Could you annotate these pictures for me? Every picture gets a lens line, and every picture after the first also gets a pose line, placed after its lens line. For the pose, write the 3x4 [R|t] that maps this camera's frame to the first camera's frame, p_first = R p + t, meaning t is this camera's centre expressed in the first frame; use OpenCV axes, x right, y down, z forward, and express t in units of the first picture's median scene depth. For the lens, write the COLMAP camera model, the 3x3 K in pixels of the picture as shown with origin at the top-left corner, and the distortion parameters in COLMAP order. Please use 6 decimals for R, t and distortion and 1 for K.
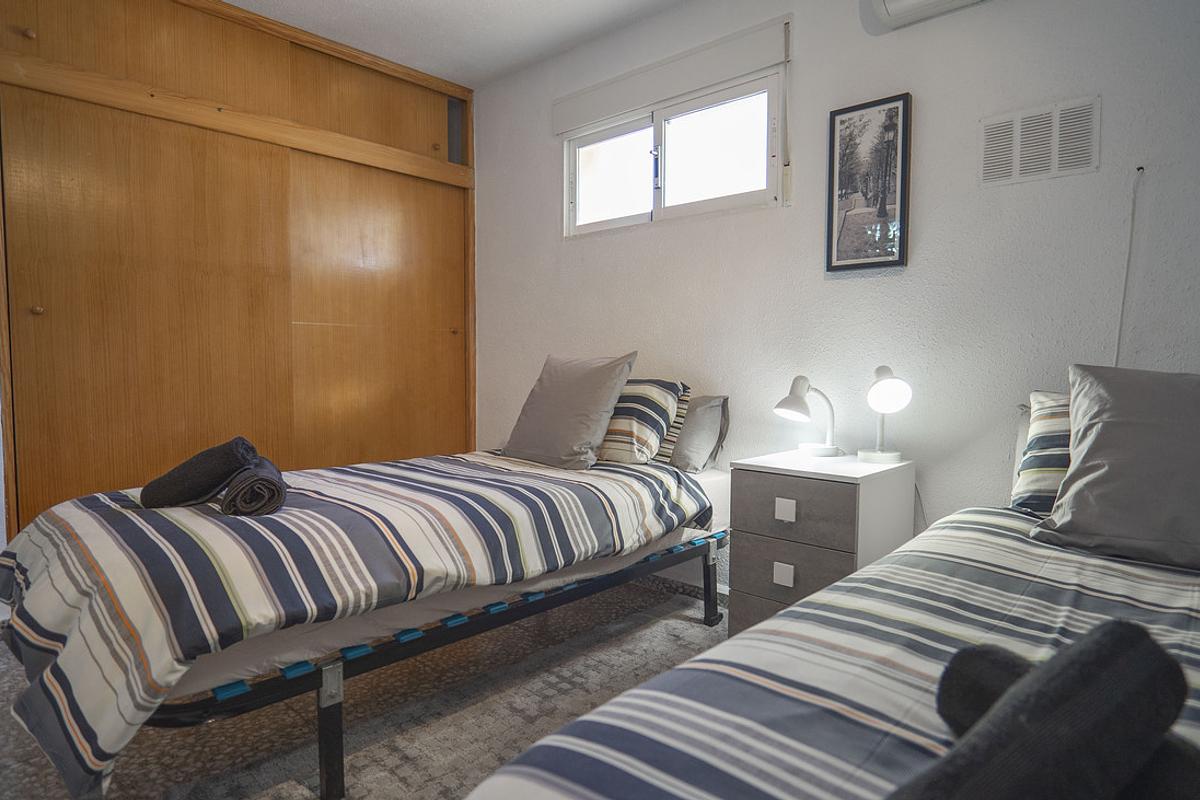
lens RADIAL K [[684.5, 0, 610.7], [0, 684.5, 408.5], [0, 0, 1]] dist [-0.034683, 0.012125]
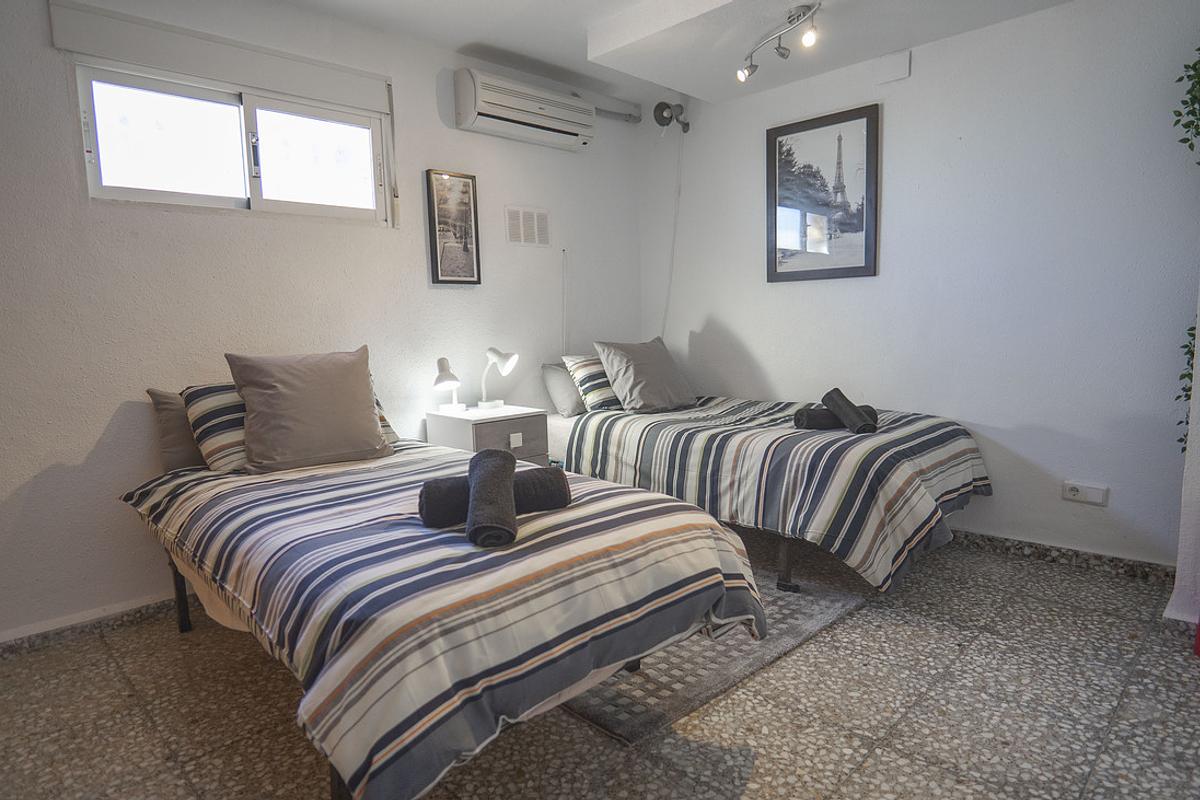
lens RADIAL K [[684.5, 0, 610.7], [0, 684.5, 408.5], [0, 0, 1]] dist [-0.034683, 0.012125]
pose [[0.043543, -0.131528, 0.990356, -1.109952], [0.094813, 0.987366, 0.126962, -0.091632], [-0.994542, 0.088370, 0.055463, 0.590640]]
